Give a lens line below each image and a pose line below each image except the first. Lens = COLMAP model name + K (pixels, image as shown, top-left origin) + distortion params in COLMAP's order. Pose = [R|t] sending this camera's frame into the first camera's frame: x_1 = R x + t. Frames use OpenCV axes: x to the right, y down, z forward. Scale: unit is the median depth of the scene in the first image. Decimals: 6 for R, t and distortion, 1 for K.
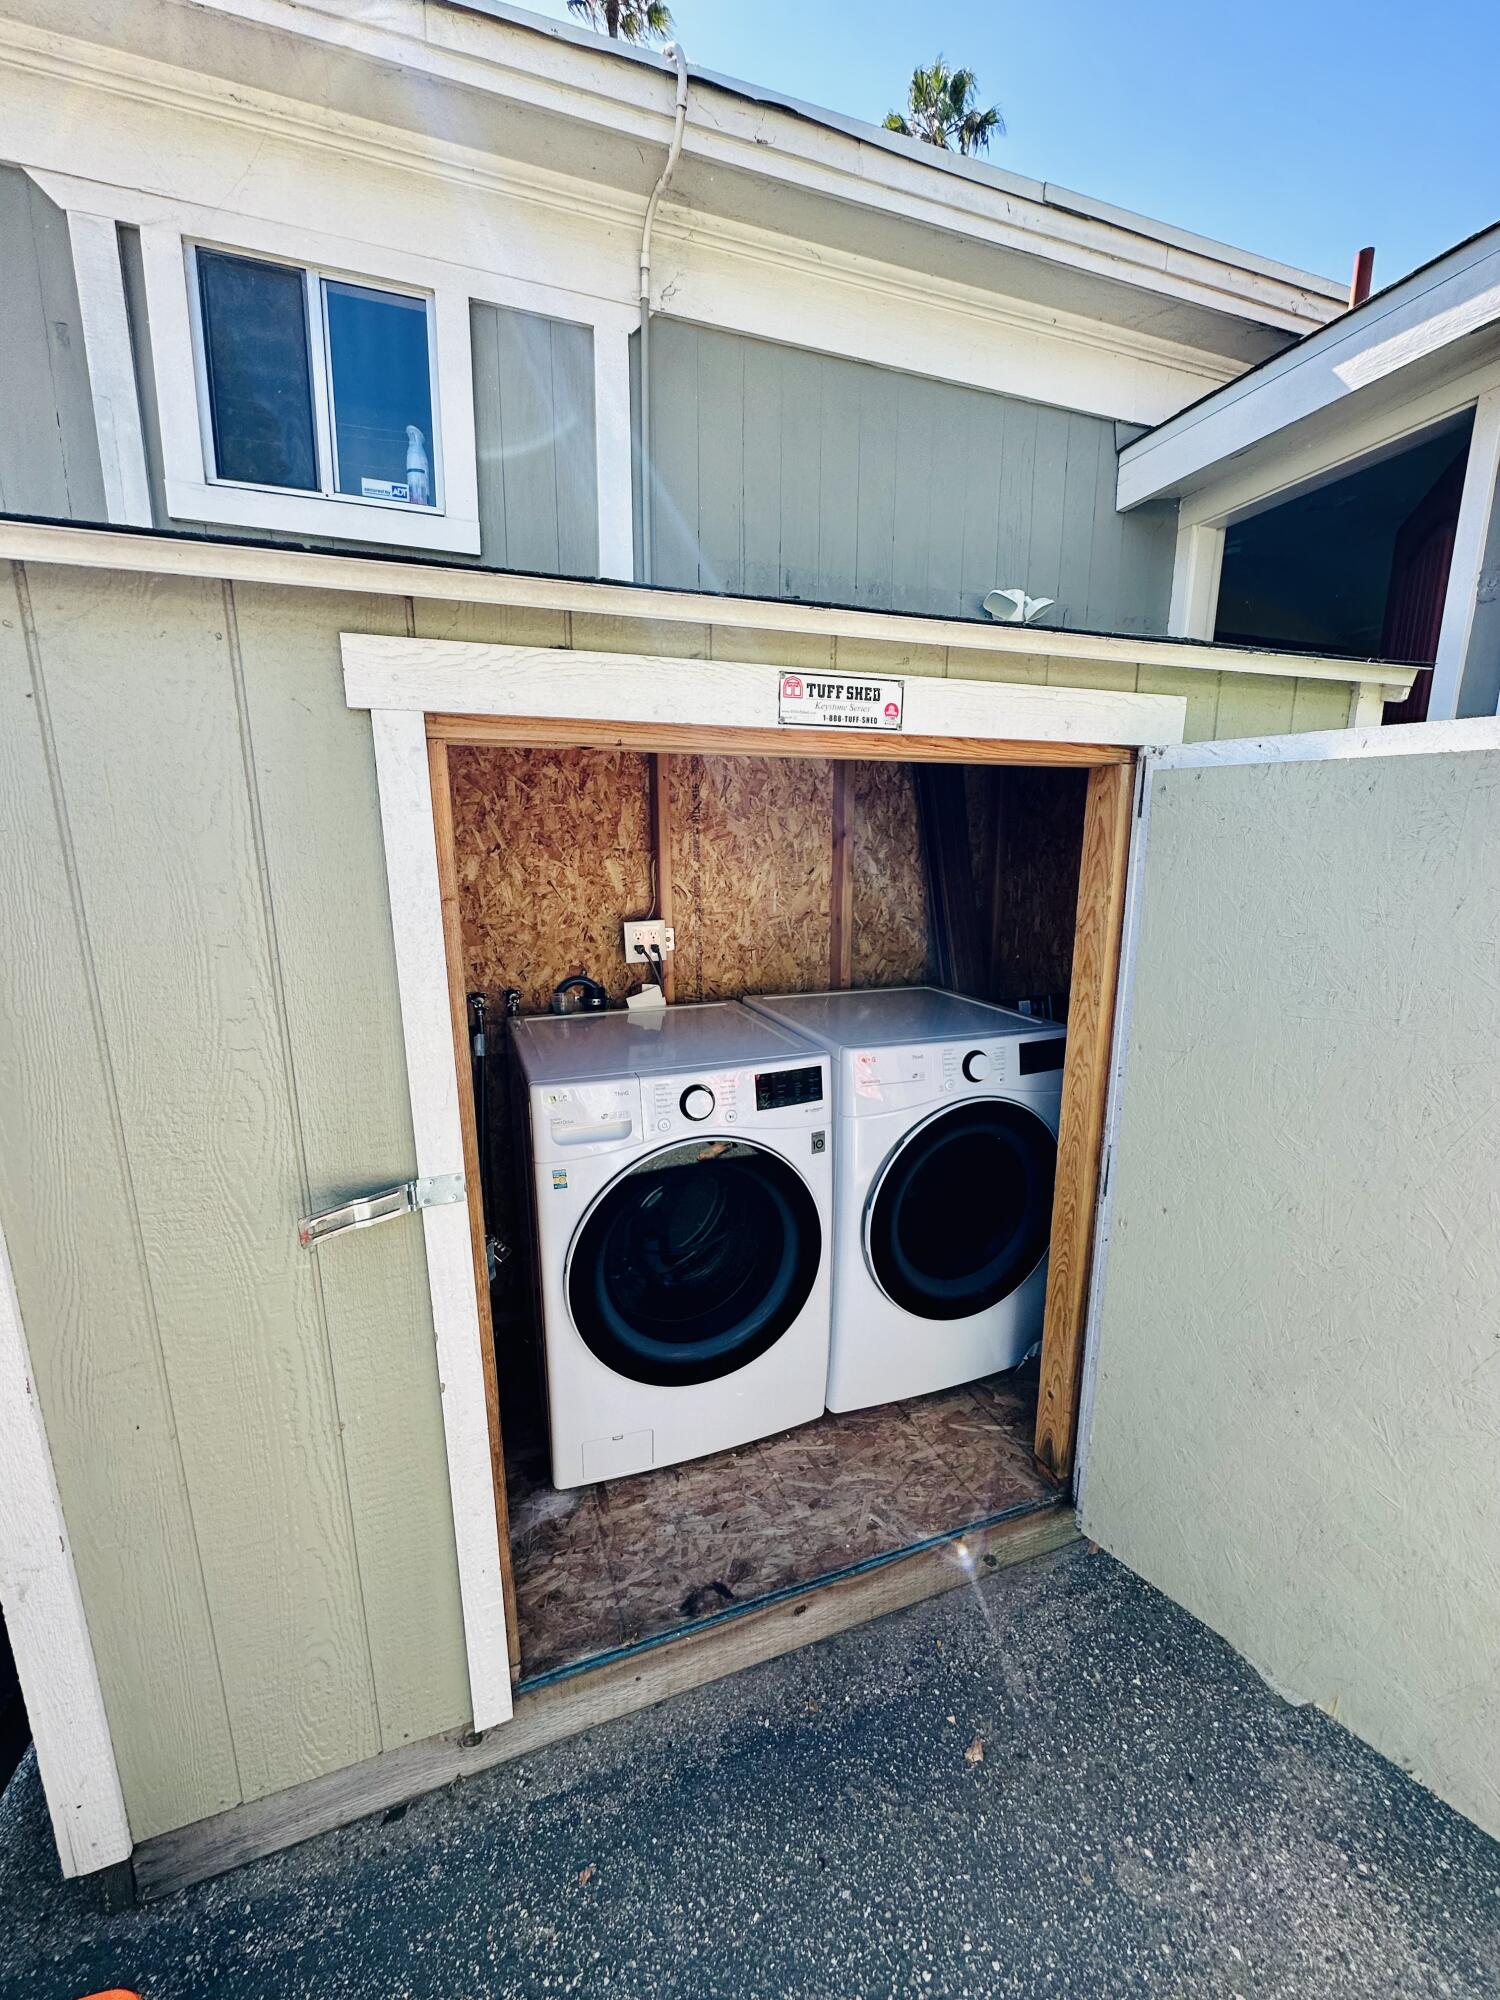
lens RADIAL K [[808.0, 0, 745.4], [0, 808.0, 1004.6], [0, 0, 1]] dist [-0.004457, 0.001481]
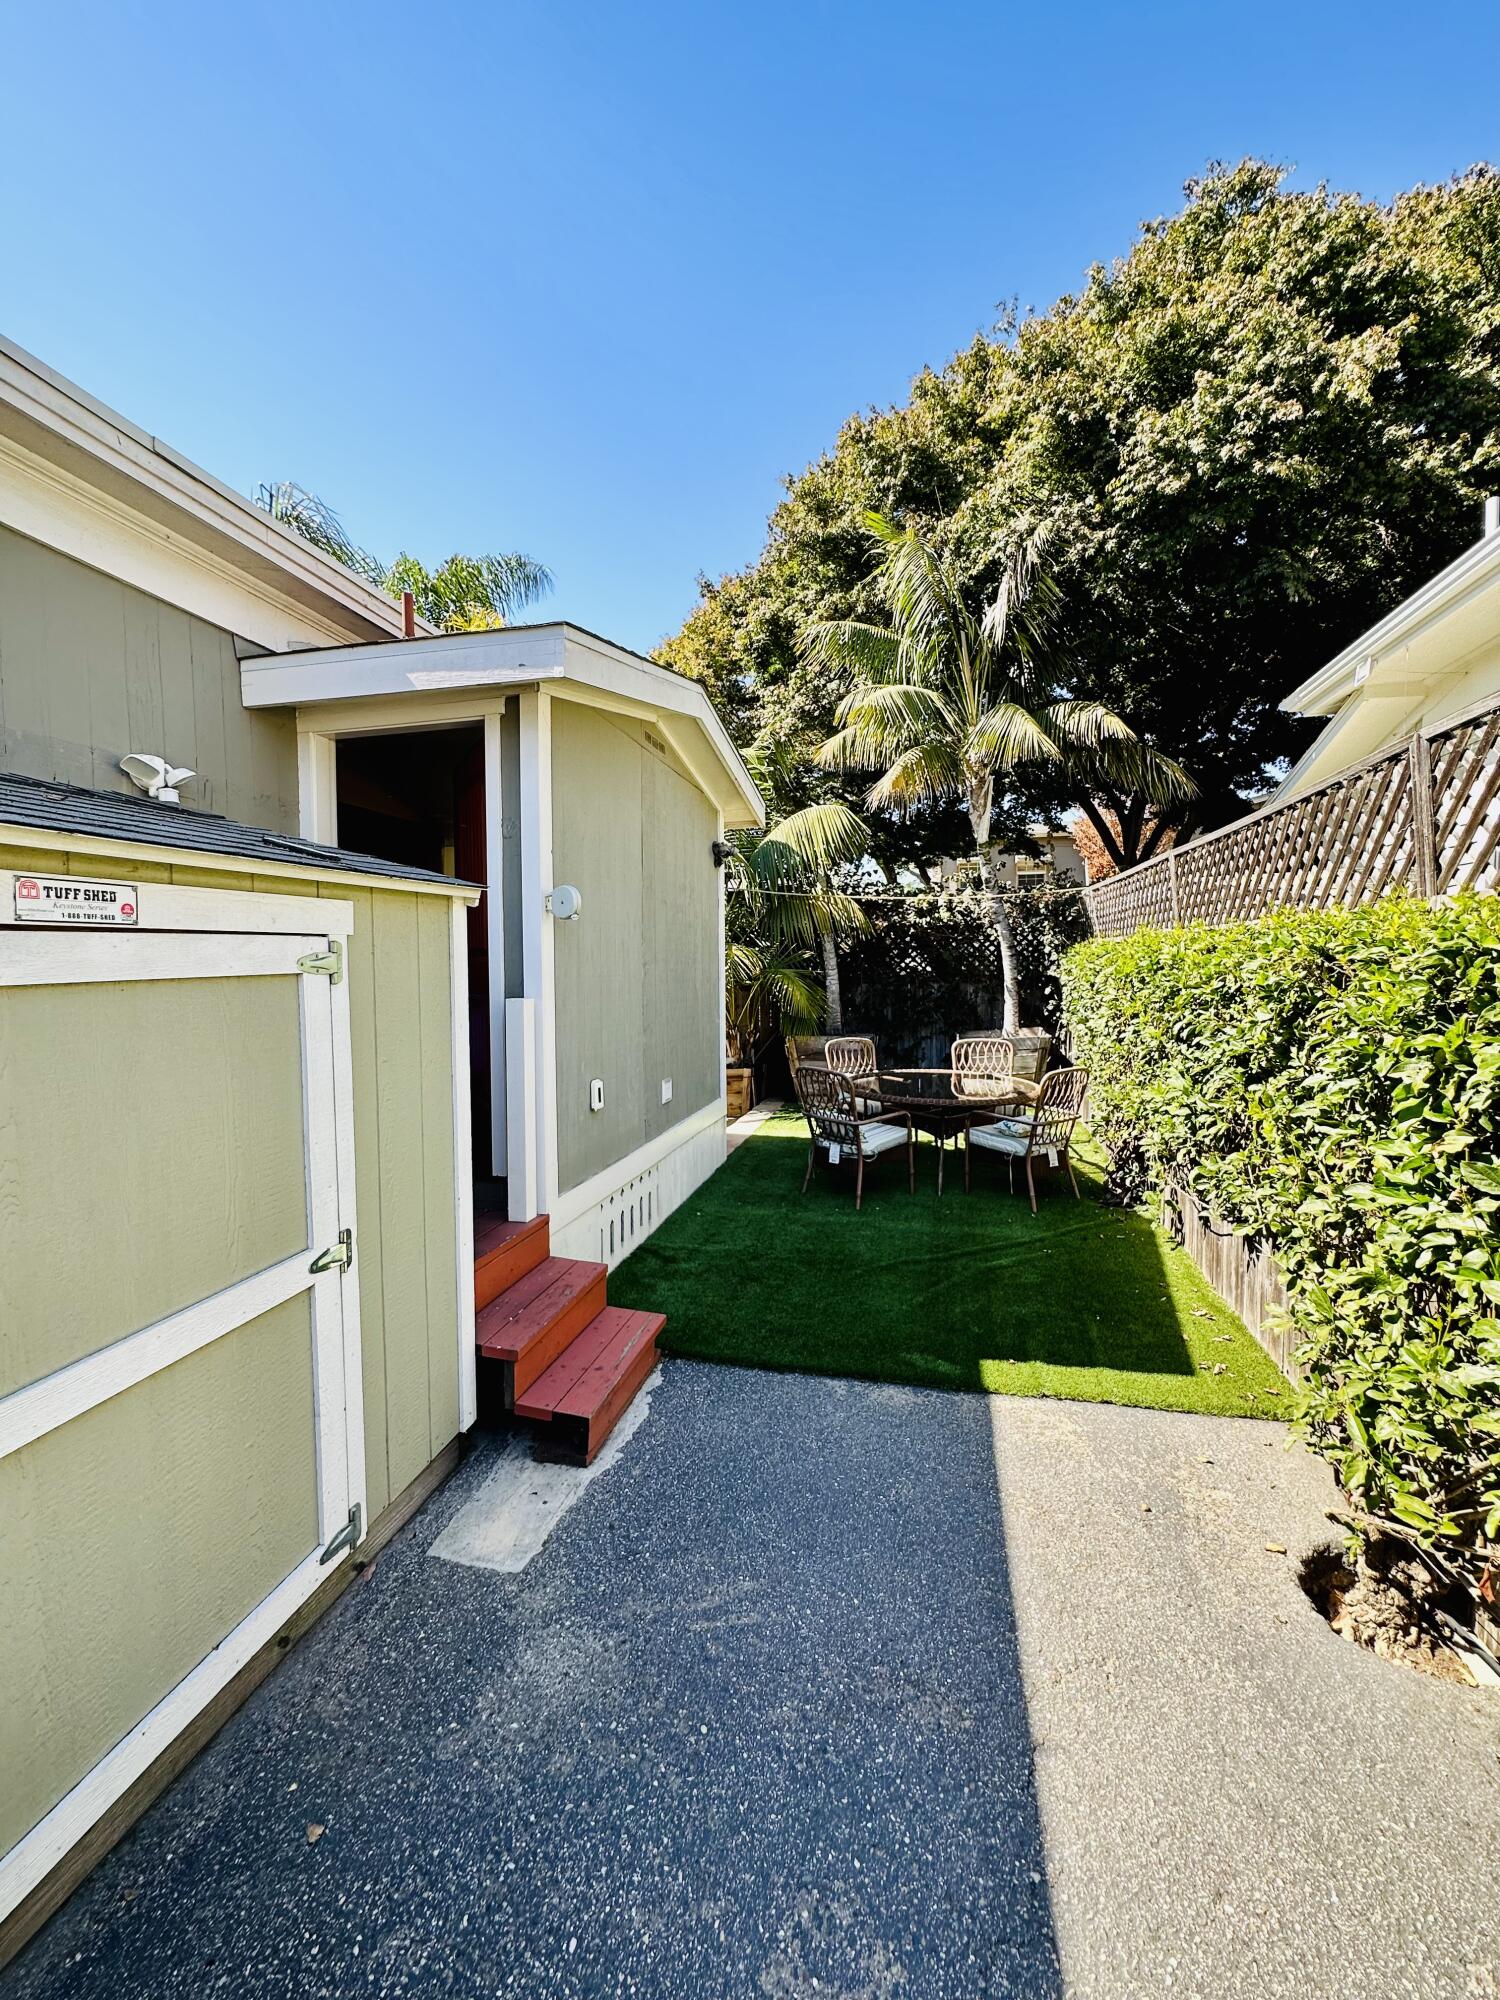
lens RADIAL K [[808.0, 0, 745.8], [0, 808.0, 992.1], [0, 0, 1]] dist [-0.004457, 0.001481]
pose [[0.546112, -0.037533, 0.836871, -0.255677], [0.170654, 0.983032, -0.067274, -0.006744], [-0.820146, 0.179554, 0.543250, -0.298279]]
